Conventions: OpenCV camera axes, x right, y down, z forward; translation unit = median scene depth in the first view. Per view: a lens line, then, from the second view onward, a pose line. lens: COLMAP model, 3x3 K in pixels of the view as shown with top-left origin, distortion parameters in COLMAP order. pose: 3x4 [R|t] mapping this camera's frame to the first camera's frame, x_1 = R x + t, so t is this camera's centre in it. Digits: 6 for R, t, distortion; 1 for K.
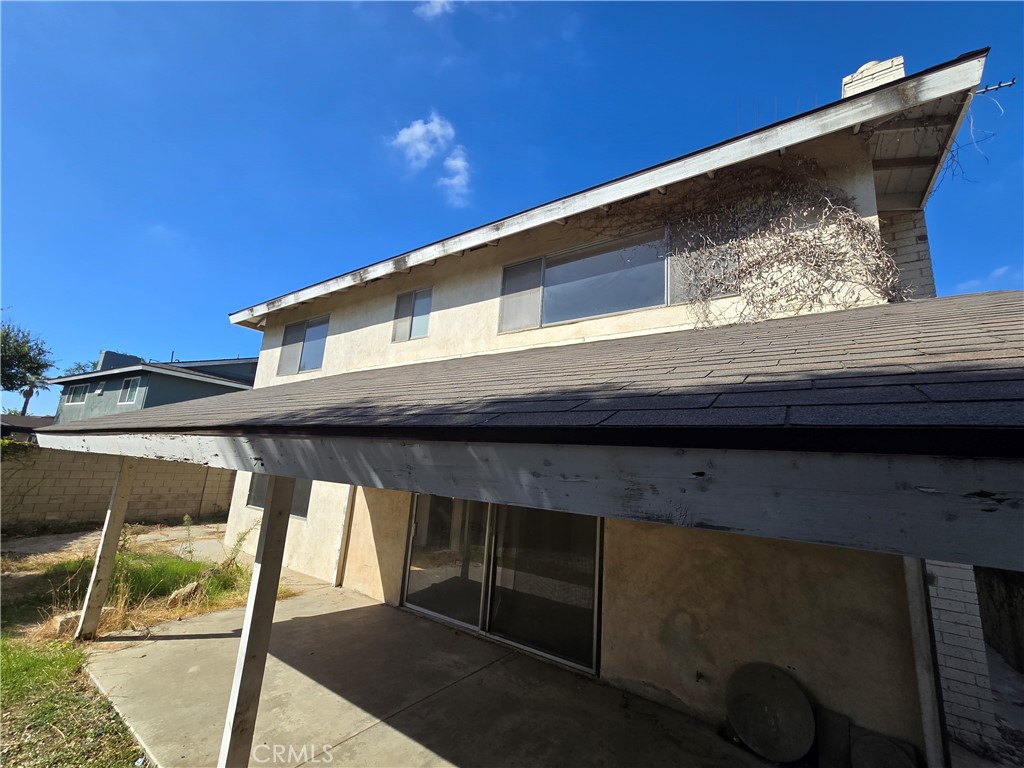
lens RADIAL K [[420.9, 0, 518.4], [0, 420.9, 383.7], [0, 0, 1]] dist [-0.006791, 0.003503]
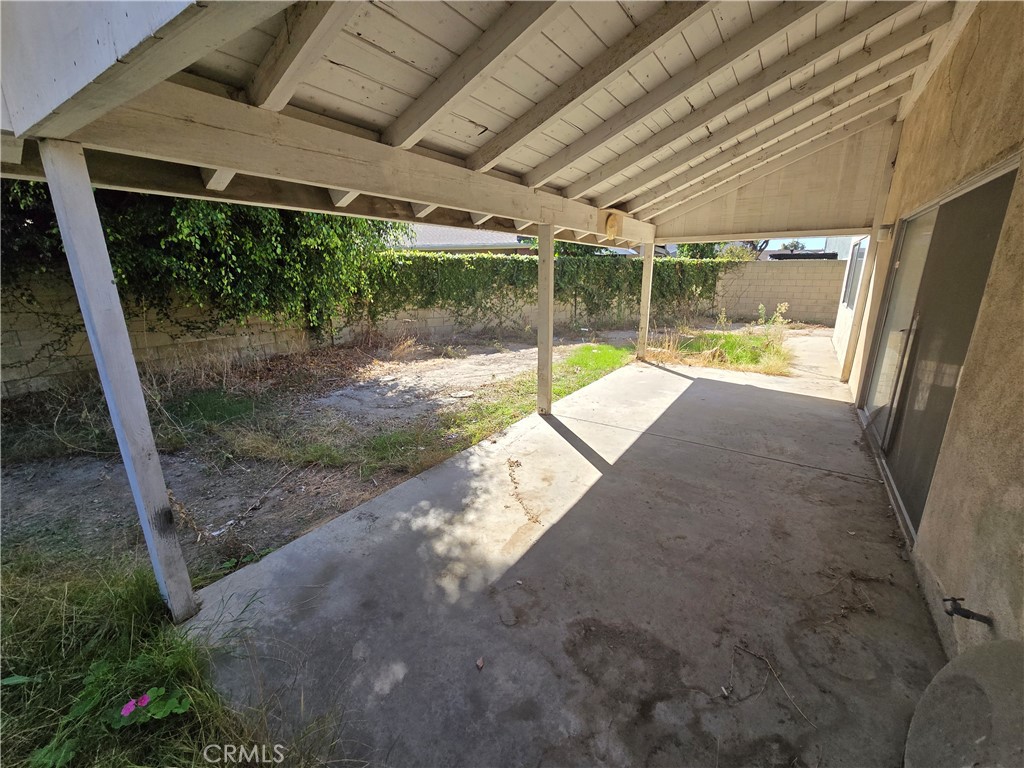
lens RADIAL K [[420.9, 0, 518.4], [0, 420.9, 383.7], [0, 0, 1]] dist [-0.006791, 0.003503]
pose [[0.022613, 0.196314, -0.980280, 0.509932], [0.205720, 0.958634, 0.196724, 0.204002], [0.978350, -0.206112, -0.018708, 0.409307]]
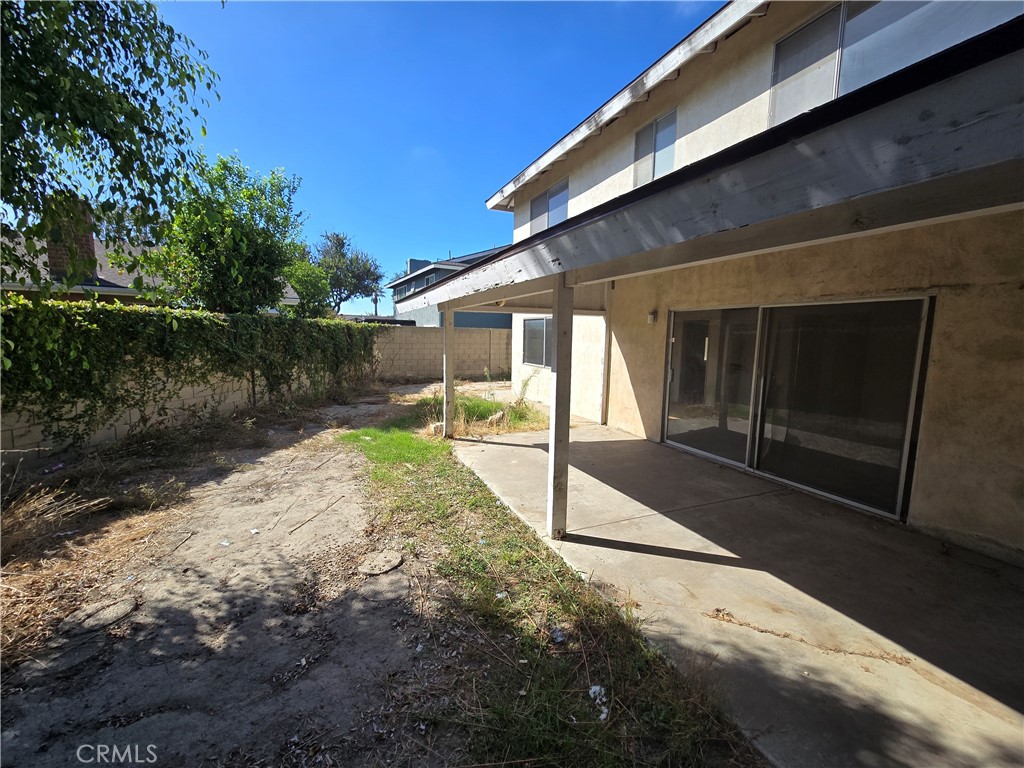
lens RADIAL K [[422.3, 0, 518.0], [0, 422.3, 384.0], [0, 0, 1]] dist [-0.004096, 0.003427]
pose [[0.851260, 0.012110, -0.524604, -0.028534], [0.140625, 0.957901, 0.250300, 0.063863], [0.505550, -0.286843, 0.813720, -0.033169]]
